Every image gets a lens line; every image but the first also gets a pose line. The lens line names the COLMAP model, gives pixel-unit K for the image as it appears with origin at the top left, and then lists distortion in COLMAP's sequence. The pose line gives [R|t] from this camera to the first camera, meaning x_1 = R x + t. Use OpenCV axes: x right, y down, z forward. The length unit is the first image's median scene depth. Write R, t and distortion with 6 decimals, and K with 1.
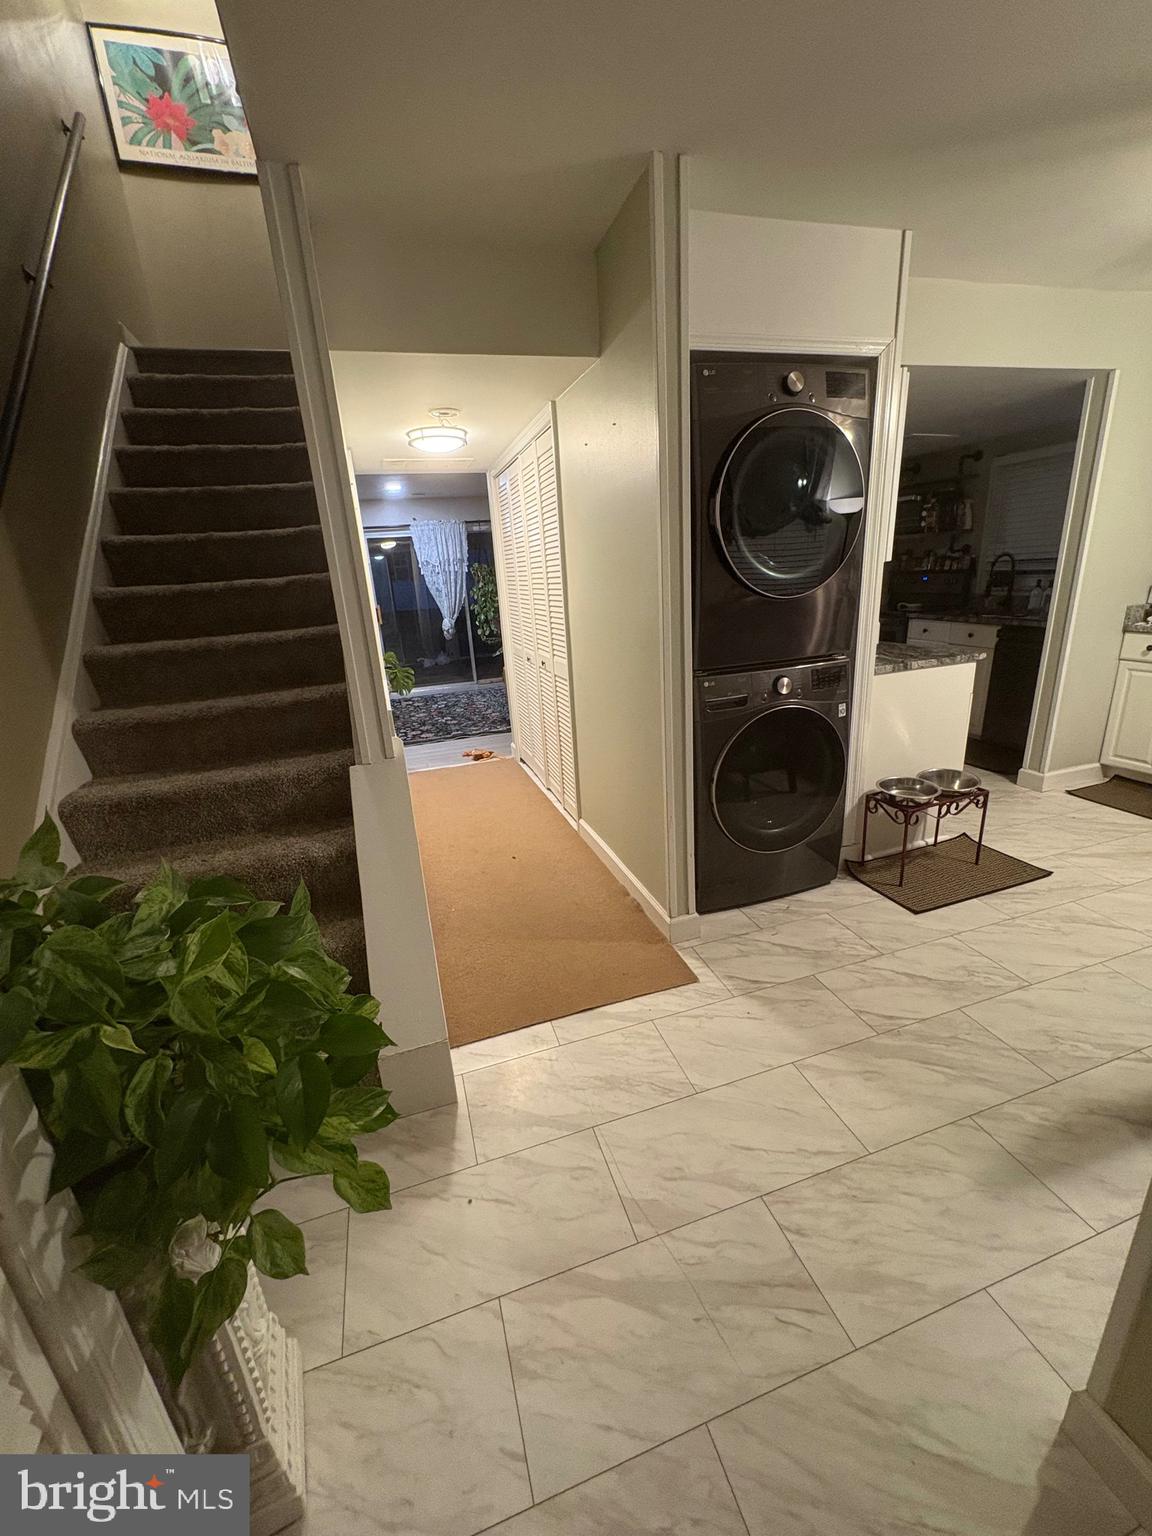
lens RADIAL K [[611.6, 0, 576.0], [0, 611.6, 768.0], [0, 0, 1]] dist [0.000814, -0.000046]
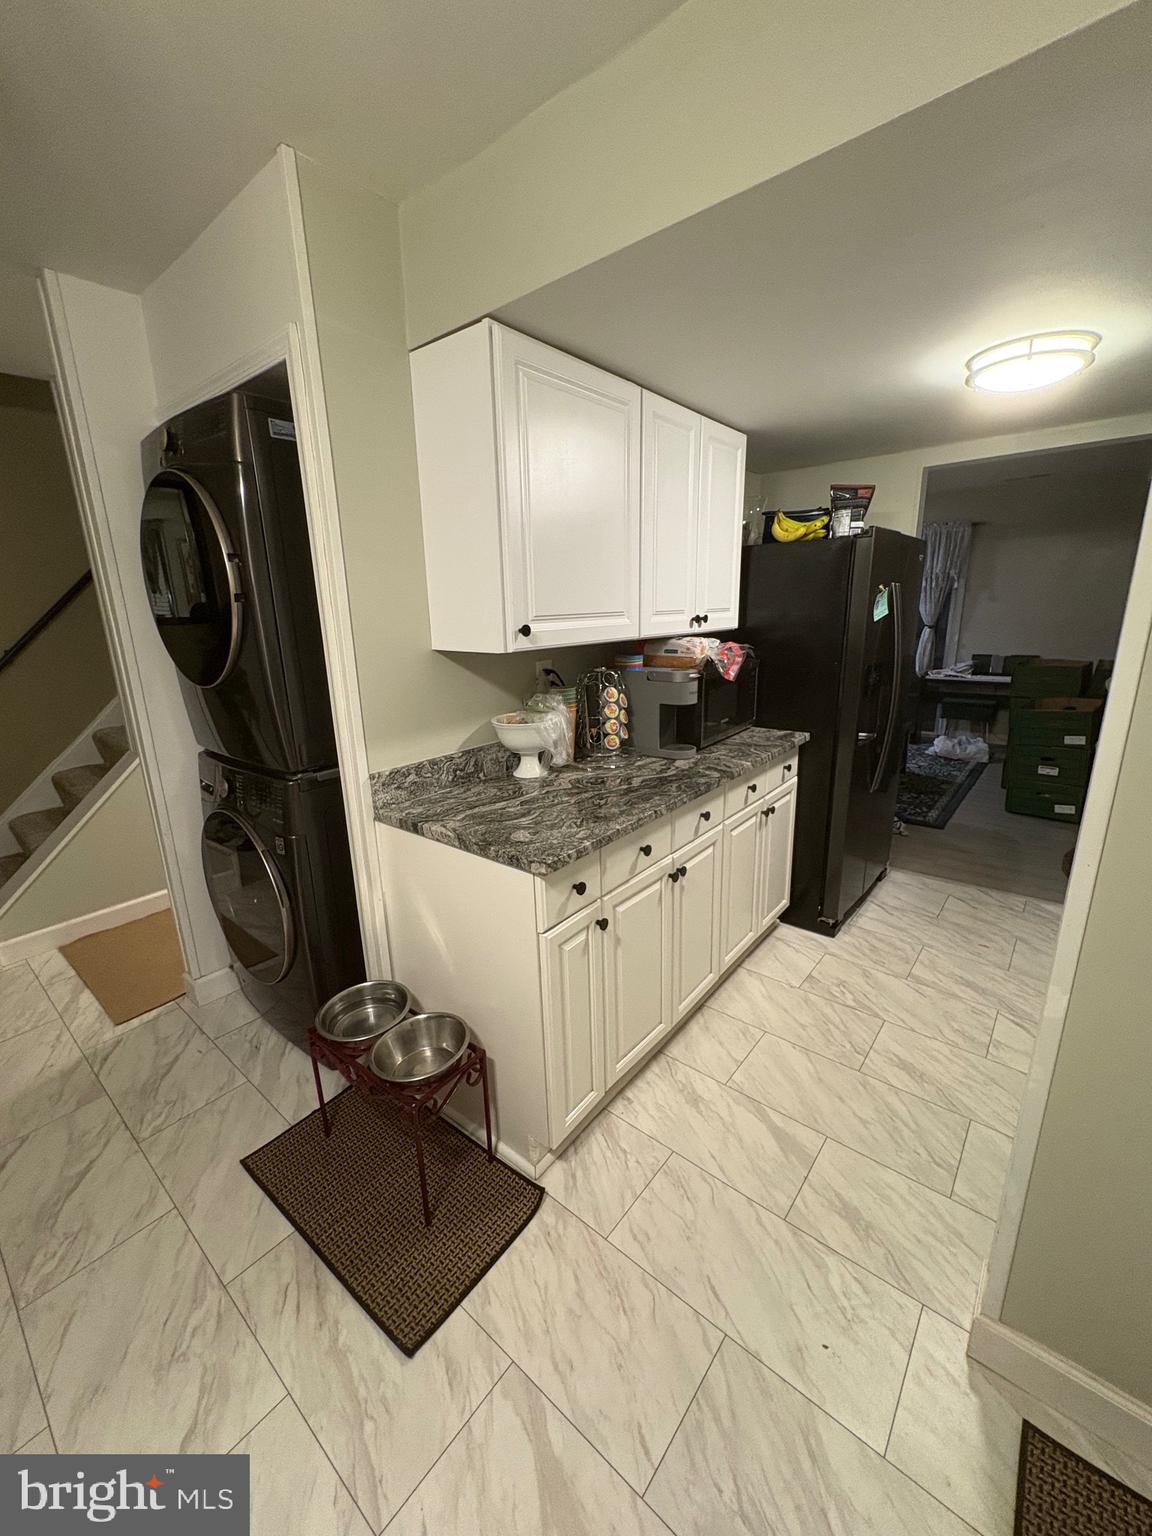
lens RADIAL K [[611.6, 0, 576.0], [0, 611.6, 768.0], [0, 0, 1]] dist [0.000814, -0.000046]
pose [[0.543679, 0.264977, -0.796367, 0.887485], [-0.263576, 0.954755, 0.137735, -0.282448], [0.796832, 0.135020, 0.588922, 0.621039]]
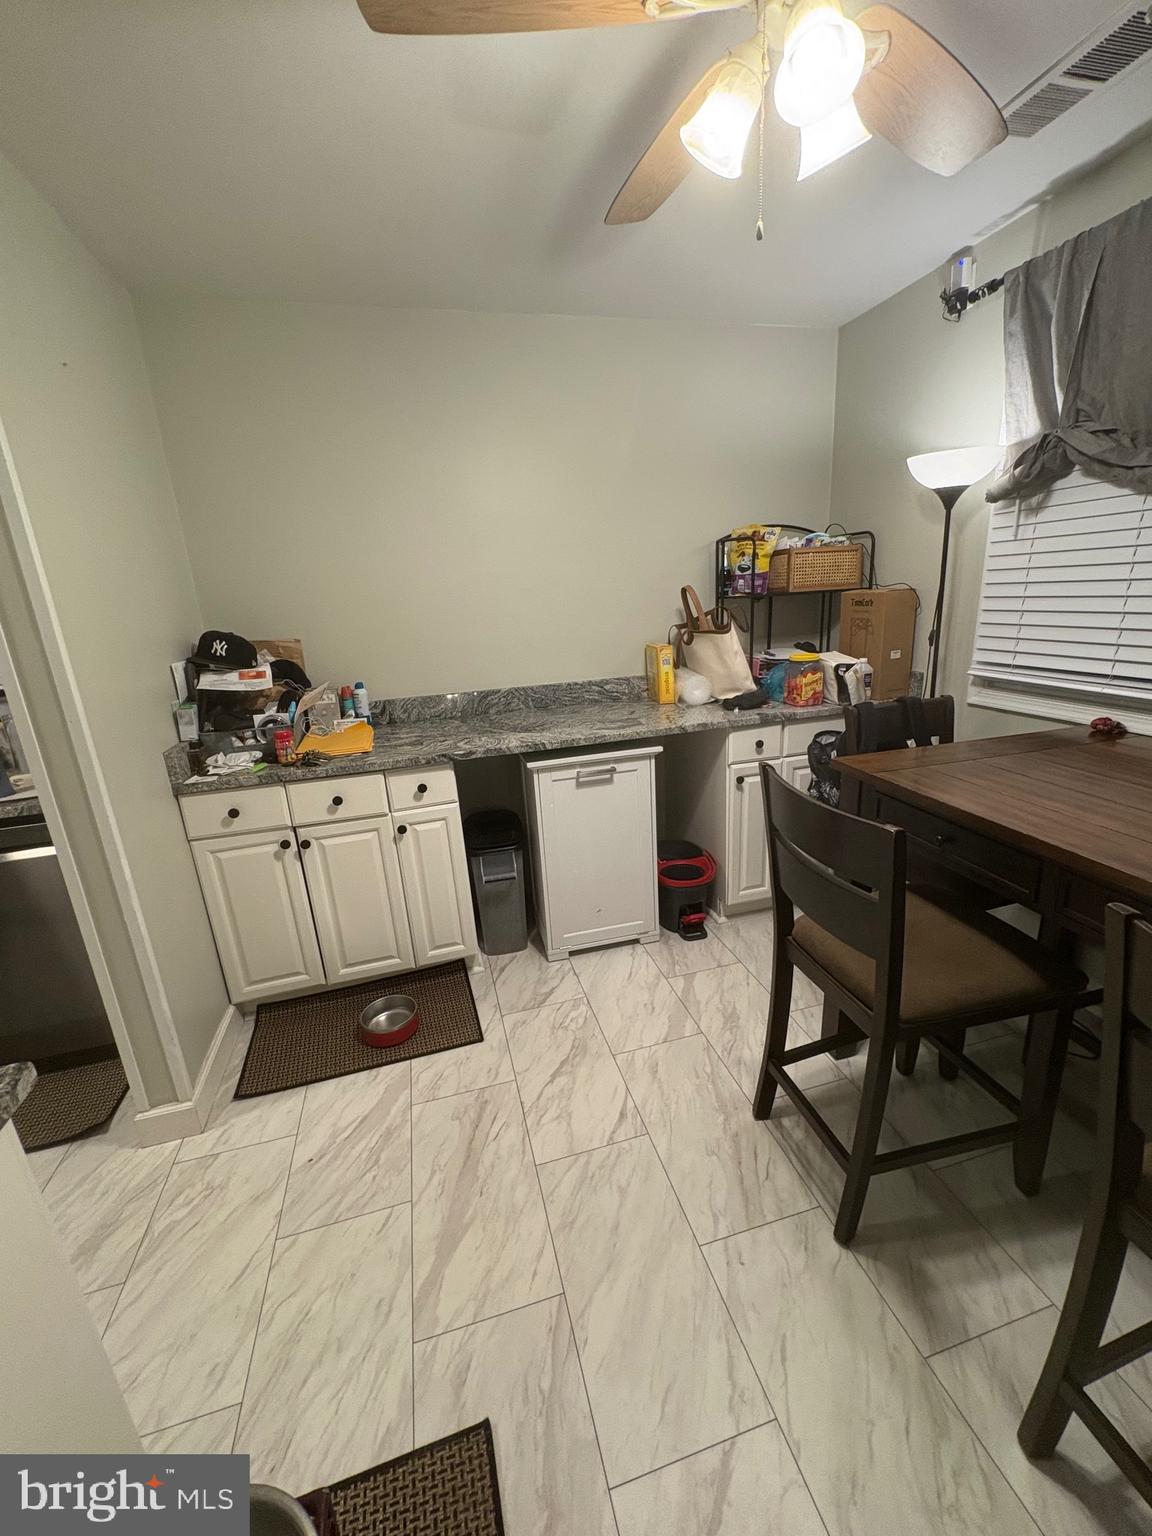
lens RADIAL K [[611.6, 0, 576.0], [0, 611.6, 768.0], [0, 0, 1]] dist [0.000814, -0.000046]
pose [[0.042904, -0.213434, 0.976015, 0.385097], [0.356438, 0.915897, 0.184619, -0.226272], [-0.933333, 0.339968, 0.115372, 0.606963]]
